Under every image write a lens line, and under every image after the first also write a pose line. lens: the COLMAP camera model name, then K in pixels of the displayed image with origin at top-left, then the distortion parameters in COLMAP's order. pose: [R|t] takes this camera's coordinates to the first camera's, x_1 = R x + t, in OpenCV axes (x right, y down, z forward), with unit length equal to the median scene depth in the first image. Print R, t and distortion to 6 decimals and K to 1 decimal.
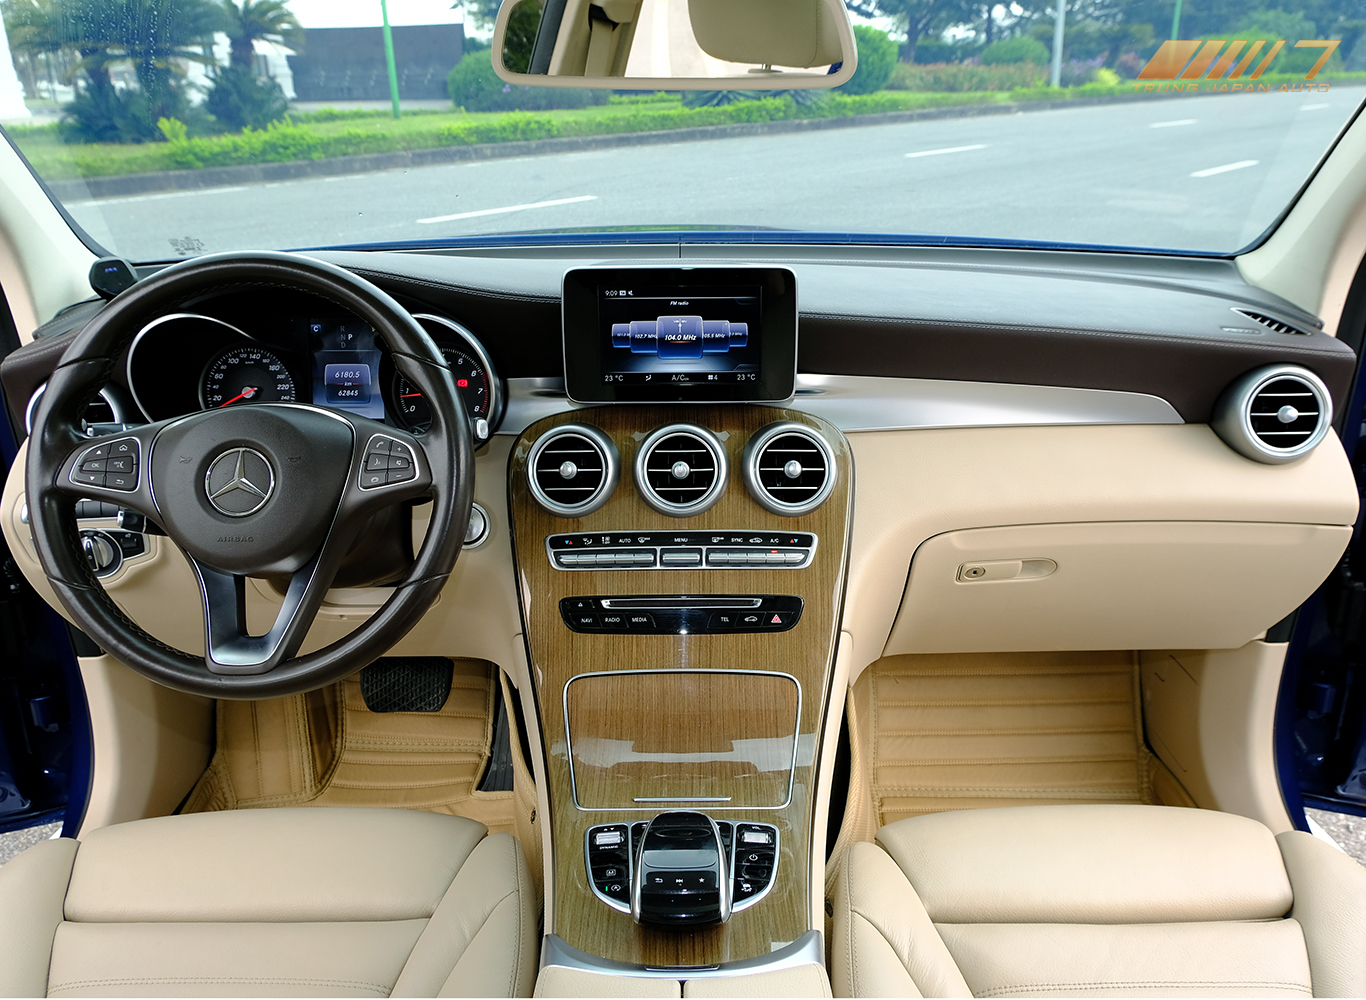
lens RADIAL K [[1160.7, 0, 687.5], [0, 1160.7, 499.2], [0, 0, 1]] dist [0.006225, 0.009826]
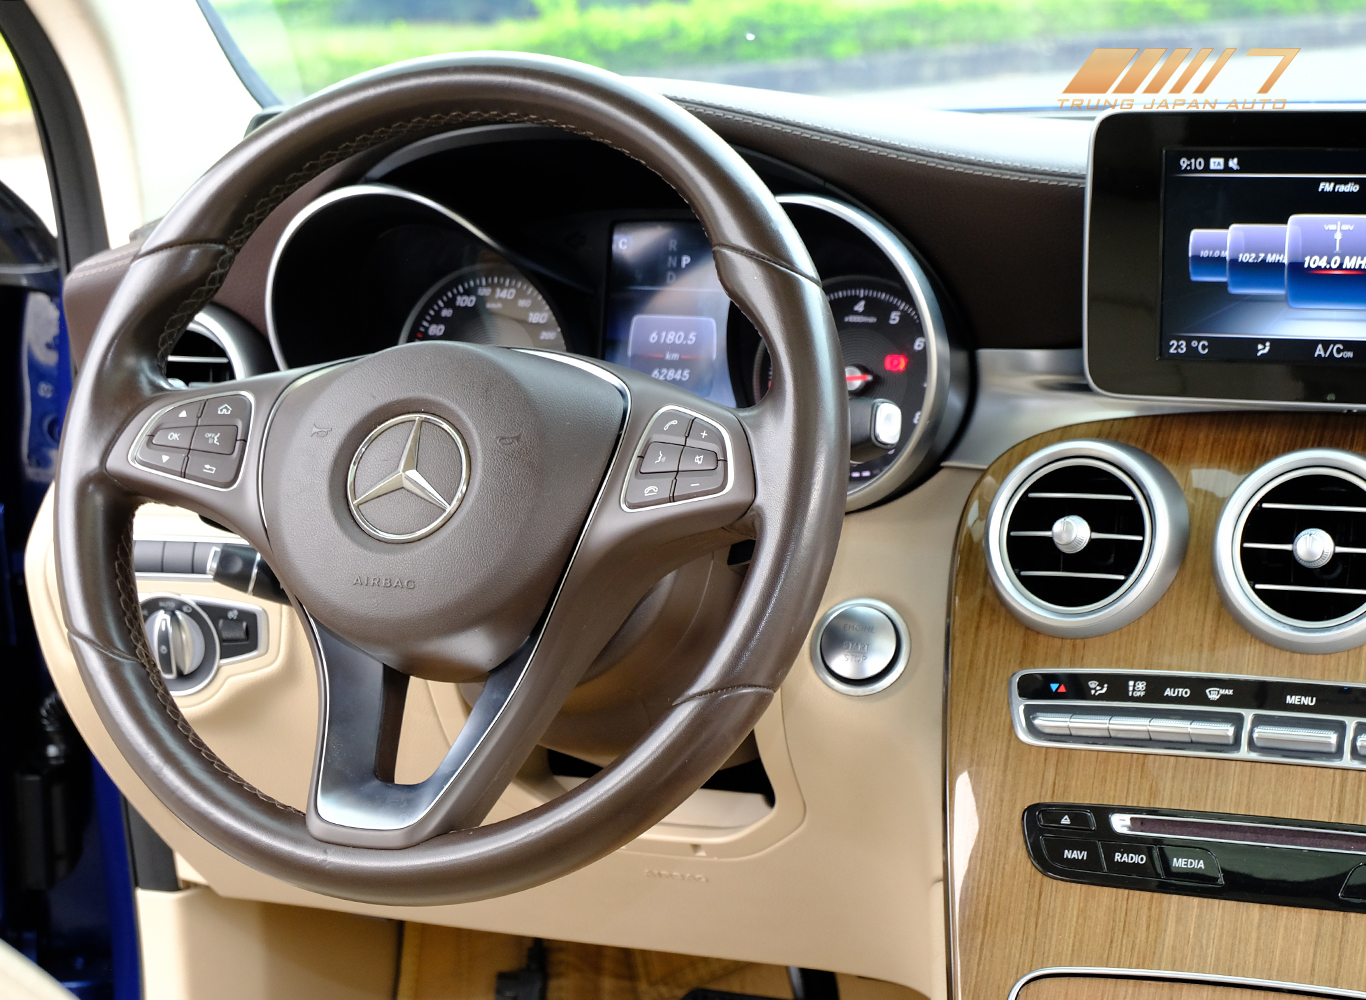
lens RADIAL K [[2933.0, 0, 681.6], [0, 2933.0, 502.4], [0, 0, 1]] dist [0.077153, 0.000000]
pose [[0.929927, 0.054444, -0.363693, 0.181175], [-0.109652, 0.985044, -0.132911, 0.137125], [0.351017, 0.163477, 0.921988, -0.146792]]
